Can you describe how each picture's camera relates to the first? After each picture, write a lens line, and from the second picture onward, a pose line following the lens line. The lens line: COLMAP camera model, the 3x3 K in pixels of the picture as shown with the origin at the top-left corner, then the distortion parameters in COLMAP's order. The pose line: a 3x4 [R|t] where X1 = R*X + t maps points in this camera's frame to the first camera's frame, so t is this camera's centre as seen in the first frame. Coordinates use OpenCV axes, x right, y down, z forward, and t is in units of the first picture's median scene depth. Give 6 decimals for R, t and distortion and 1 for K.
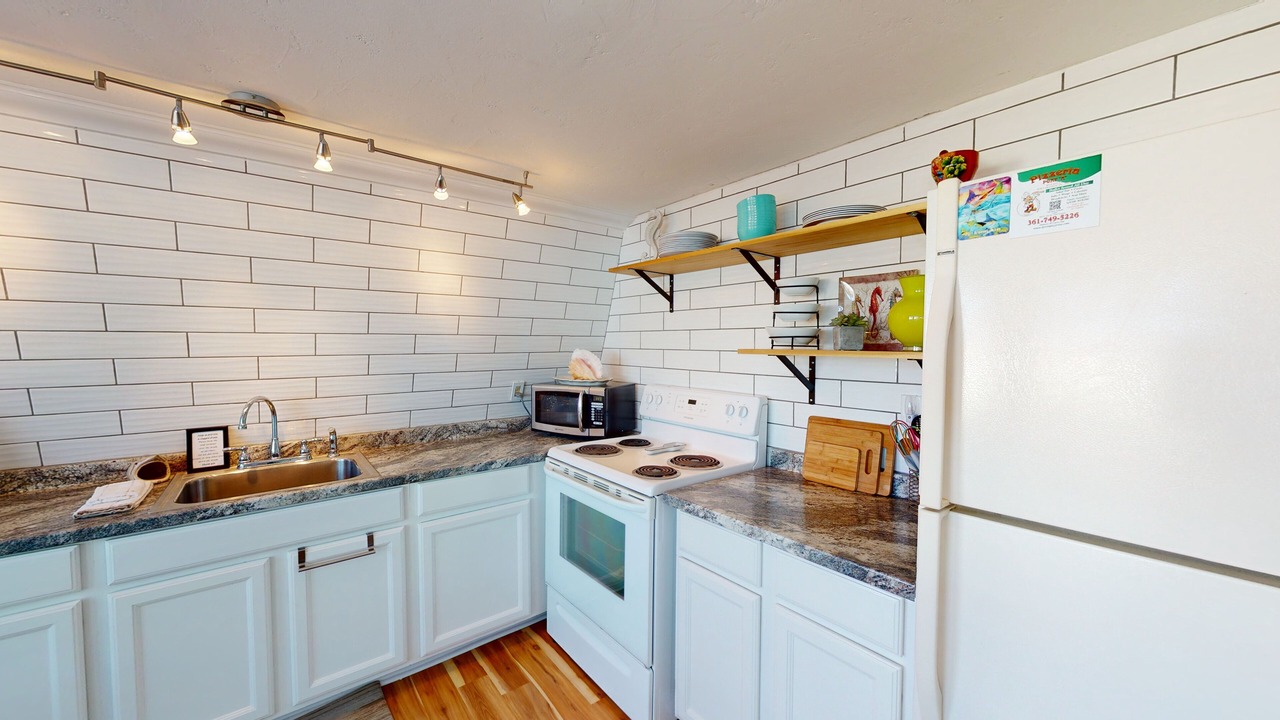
lens RADIAL K [[469.0, 0, 640.1], [0, 469.0, 361.3], [0, 0, 1]] dist [-0.000244, 0.000030]
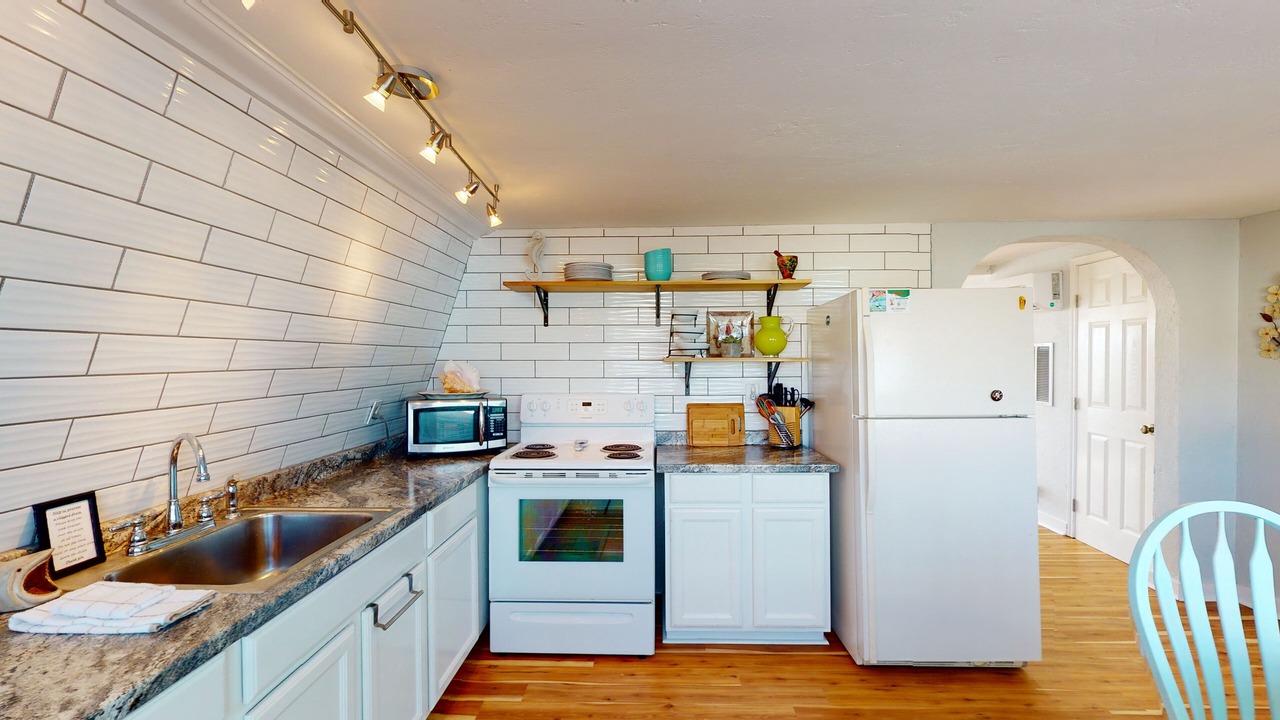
lens RADIAL K [[536.4, 0, 640.0], [0, 536.4, 360.0], [0, 0, 1]] dist [-0.001184, 0.000029]
pose [[0.650638, -0.006753, 0.759358, -0.999419], [0.033785, 0.999228, -0.020061, 0.009037], [-0.758637, 0.038707, 0.650363, 0.027036]]
